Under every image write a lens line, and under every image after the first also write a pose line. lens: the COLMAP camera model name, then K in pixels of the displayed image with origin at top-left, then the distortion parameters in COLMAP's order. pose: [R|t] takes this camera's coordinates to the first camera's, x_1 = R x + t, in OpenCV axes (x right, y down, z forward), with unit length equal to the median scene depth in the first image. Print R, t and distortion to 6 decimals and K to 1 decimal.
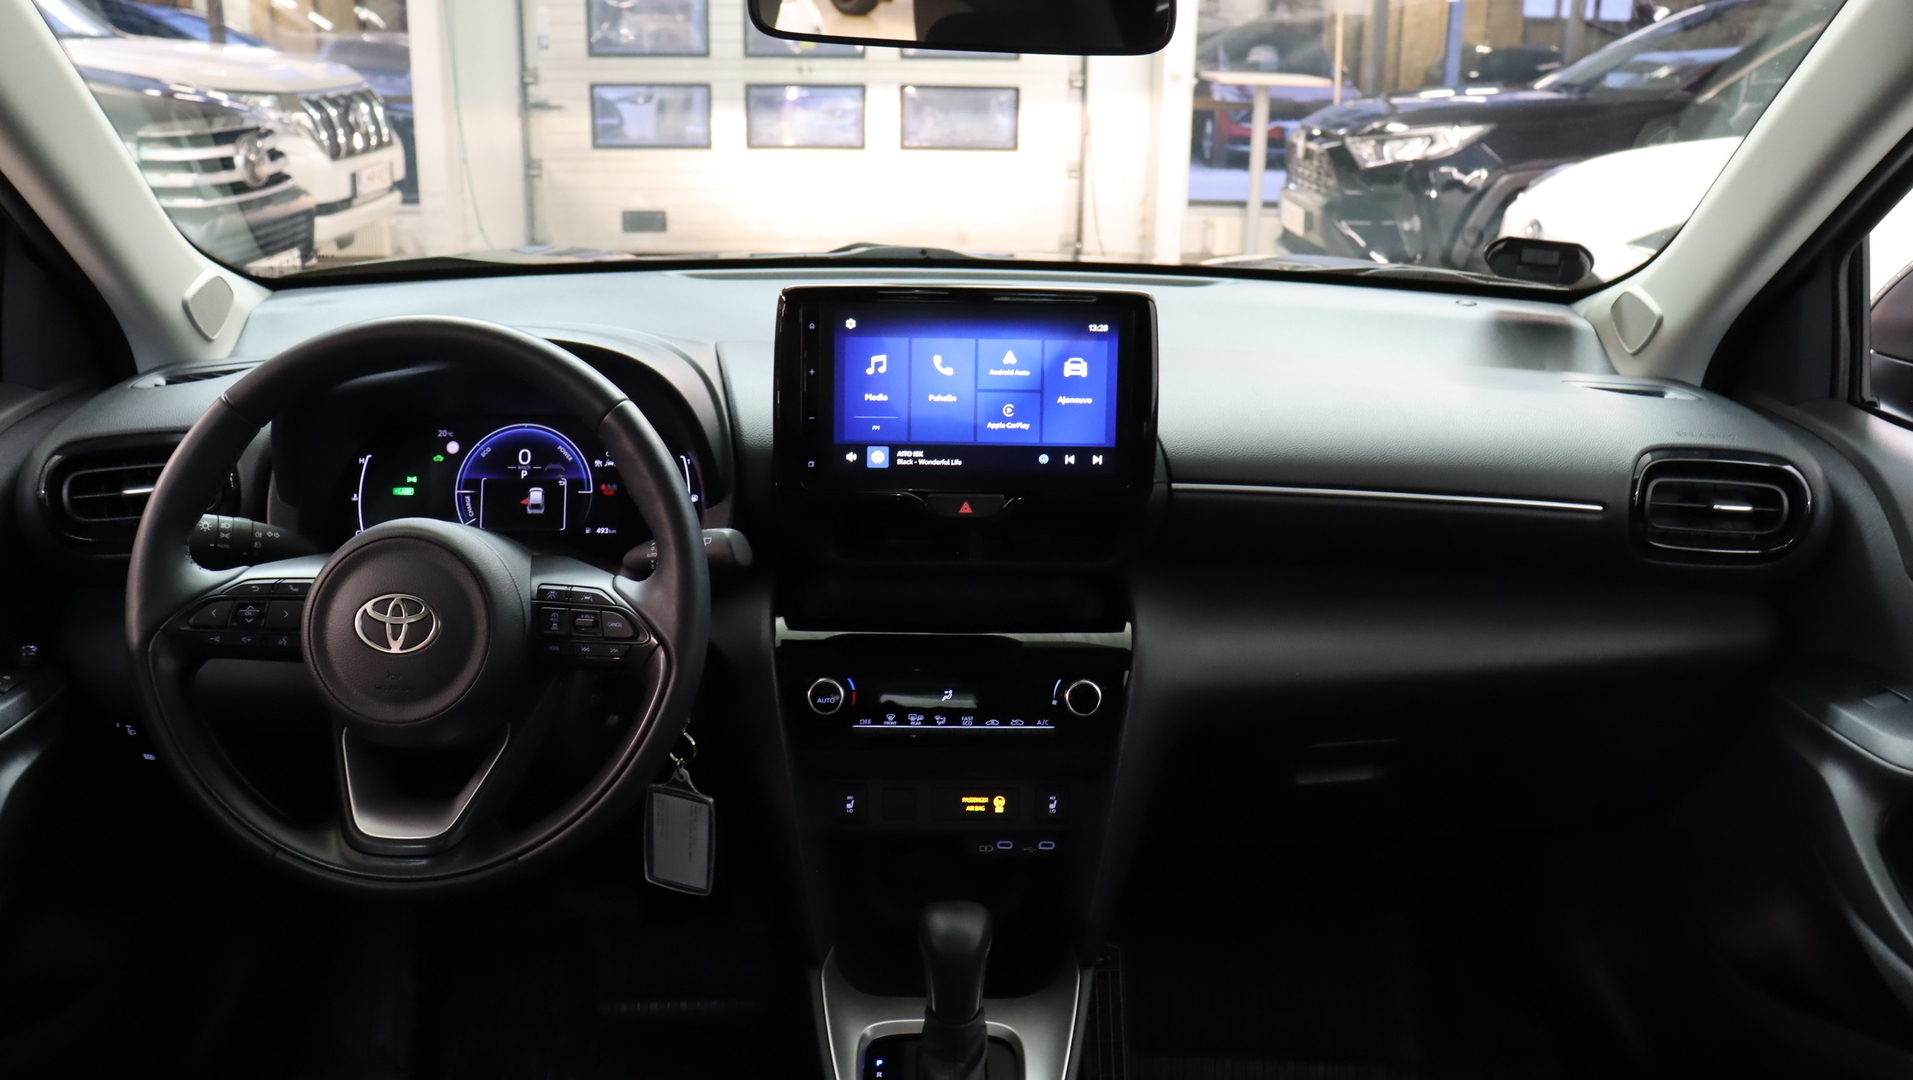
lens RADIAL K [[1595.4, 0, 961.6], [0, 1595.4, 543.3], [0, 0, 1]] dist [-0.170245, 0.122905]
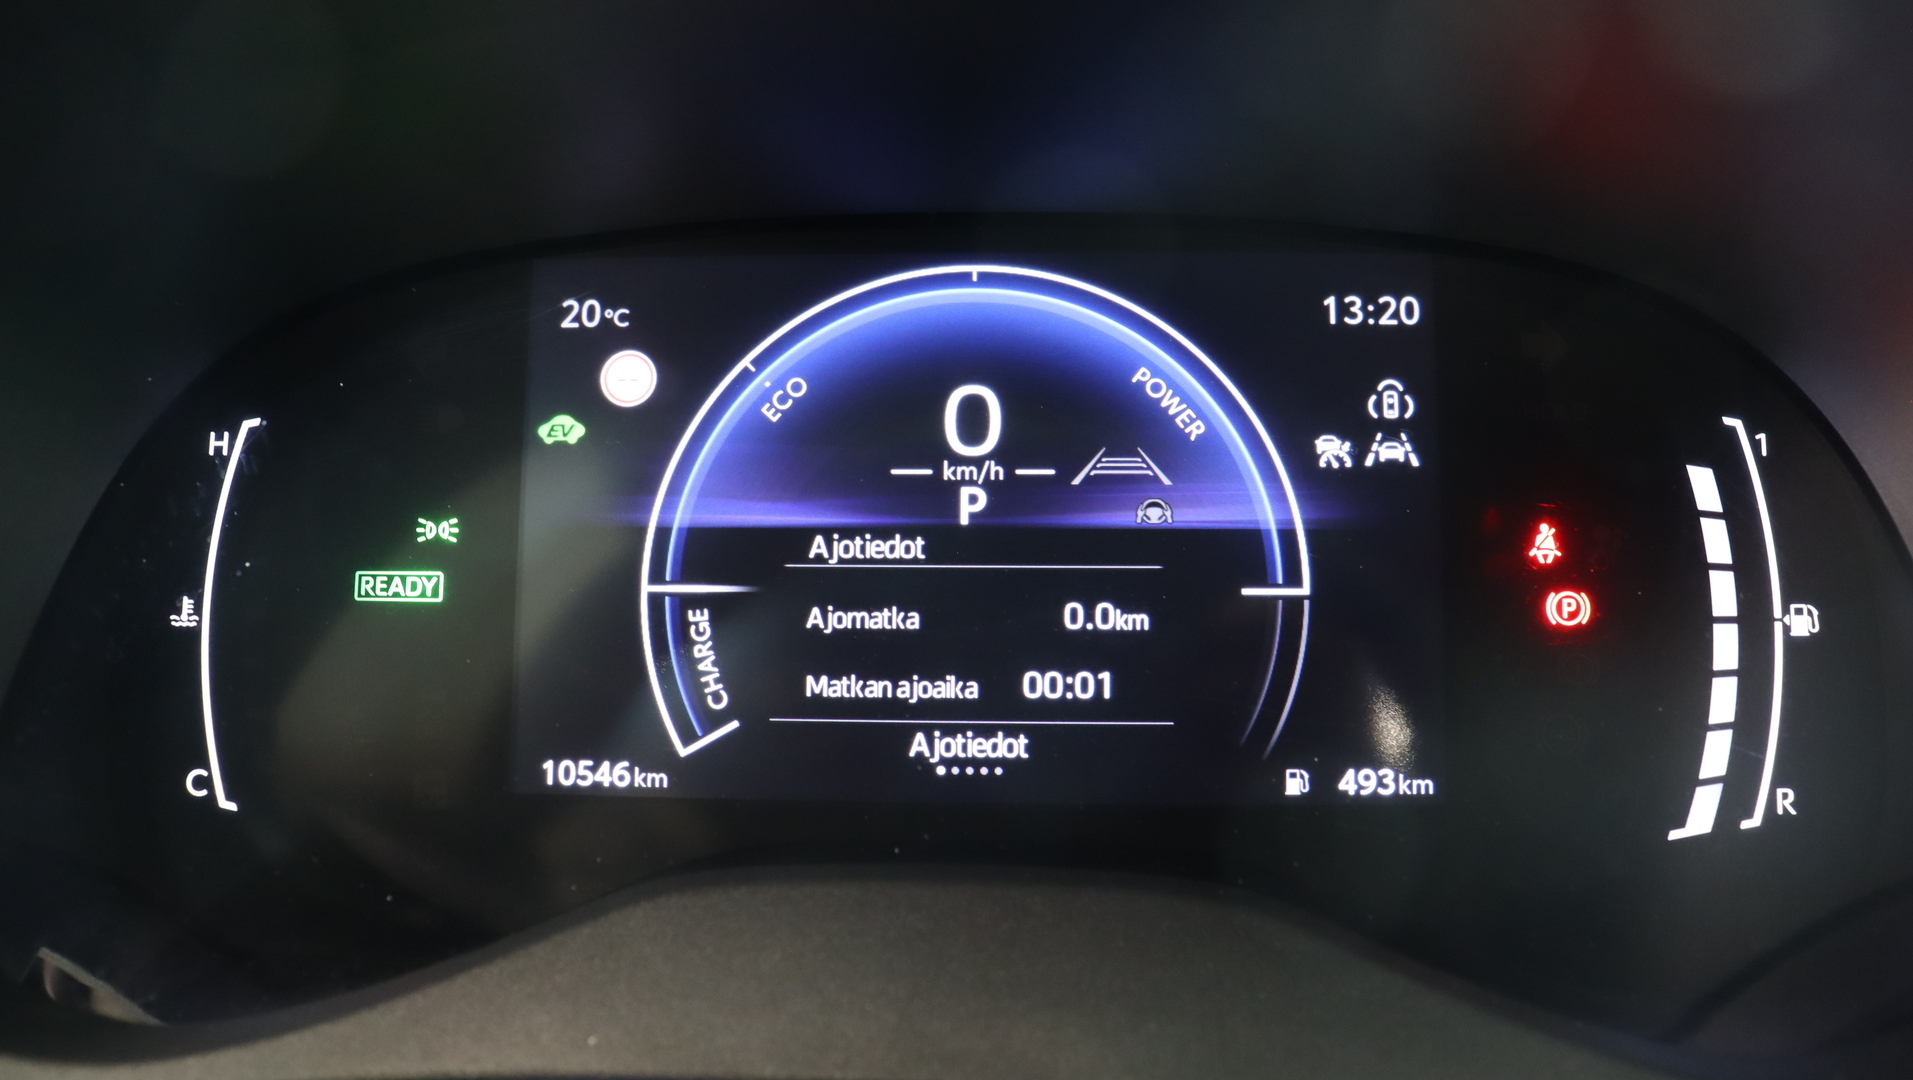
lens RADIAL K [[1595.4, 0, 964.5], [0, 1595.4, 540.7], [0, 0, 1]] dist [-0.170245, 0.122905]
pose [[0.995472, -0.003699, -0.094981, -0.283949], [0.002572, 0.999925, -0.011985, -0.040121], [0.095018, 0.011686, 0.995407, 0.867930]]
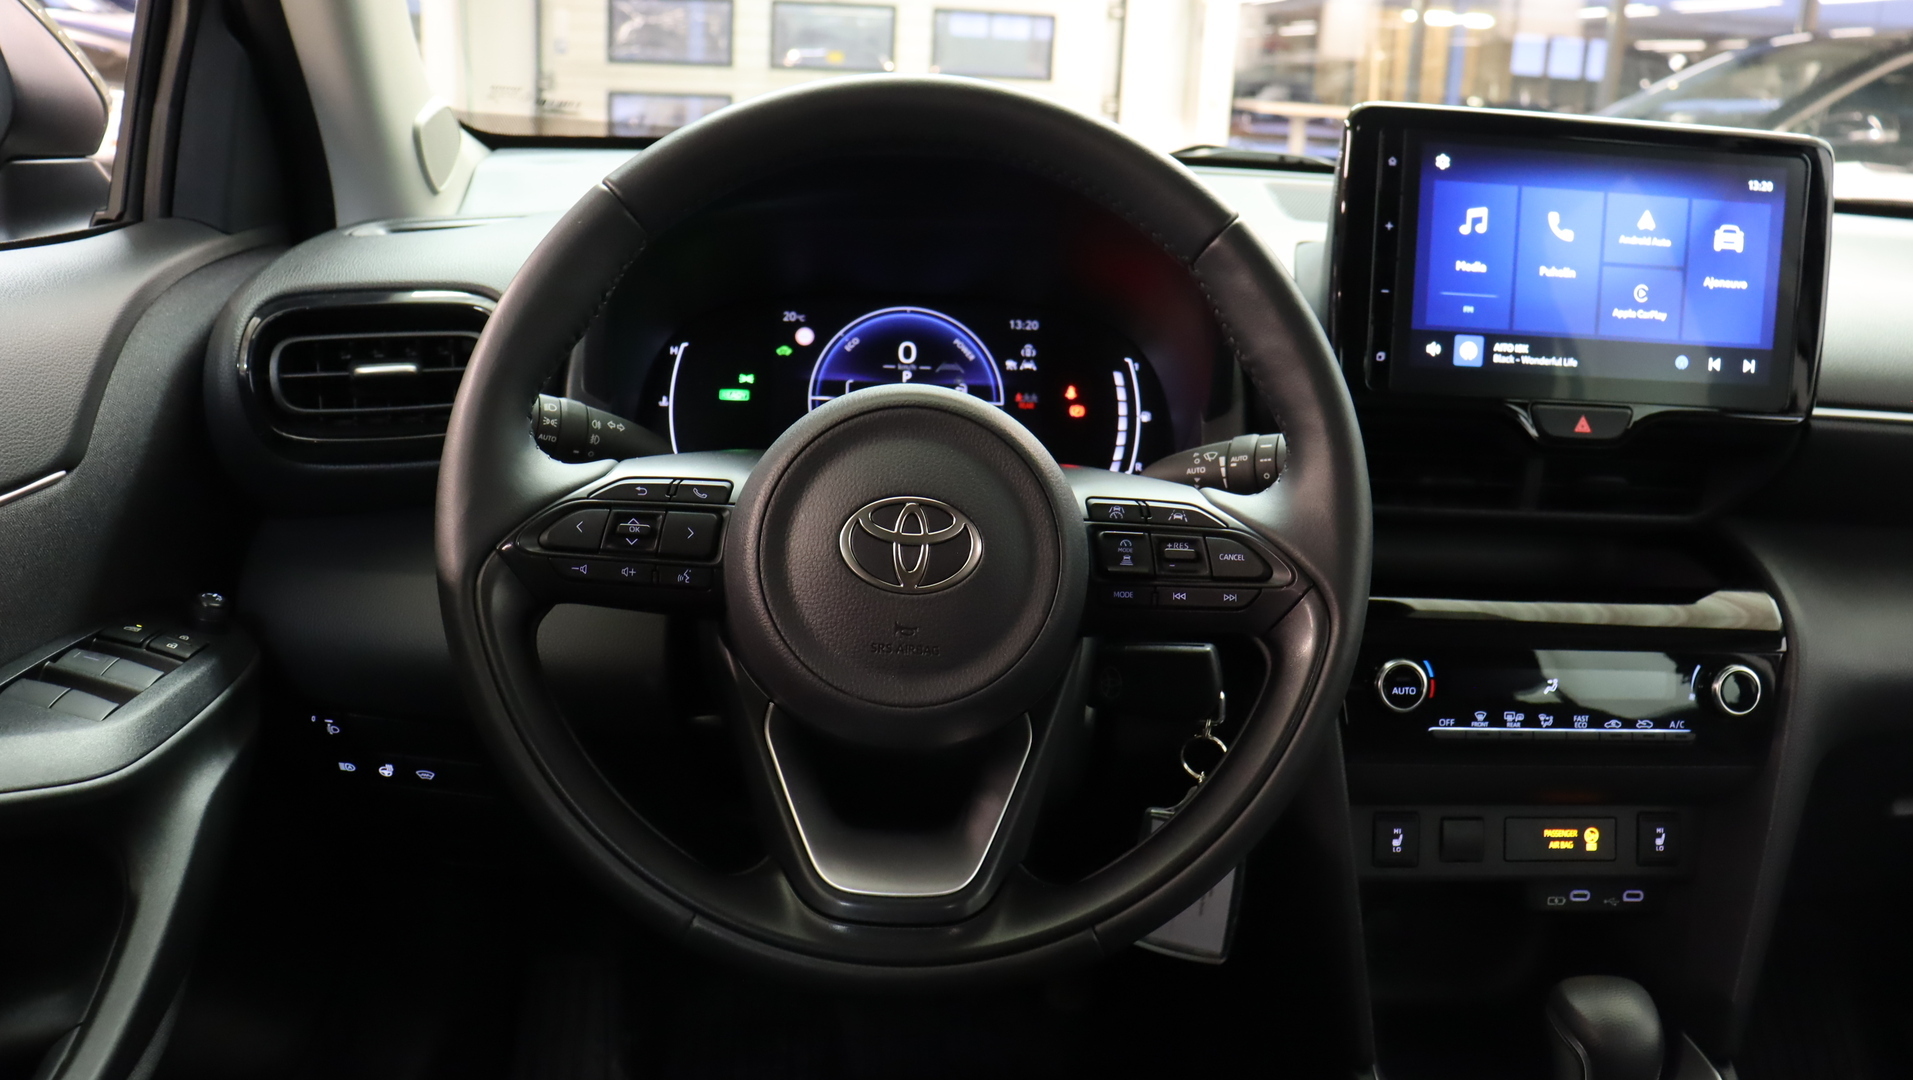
lens RADIAL K [[1595.4, 0, 975.9], [0, 1595.4, 531.7], [0, 0, 1]] dist [-0.170245, 0.122905]
pose [[0.999255, 0.021171, 0.032273, -0.294211], [-0.020023, 0.999169, -0.035489, 0.056462], [-0.032998, 0.034816, 0.998849, 0.307054]]
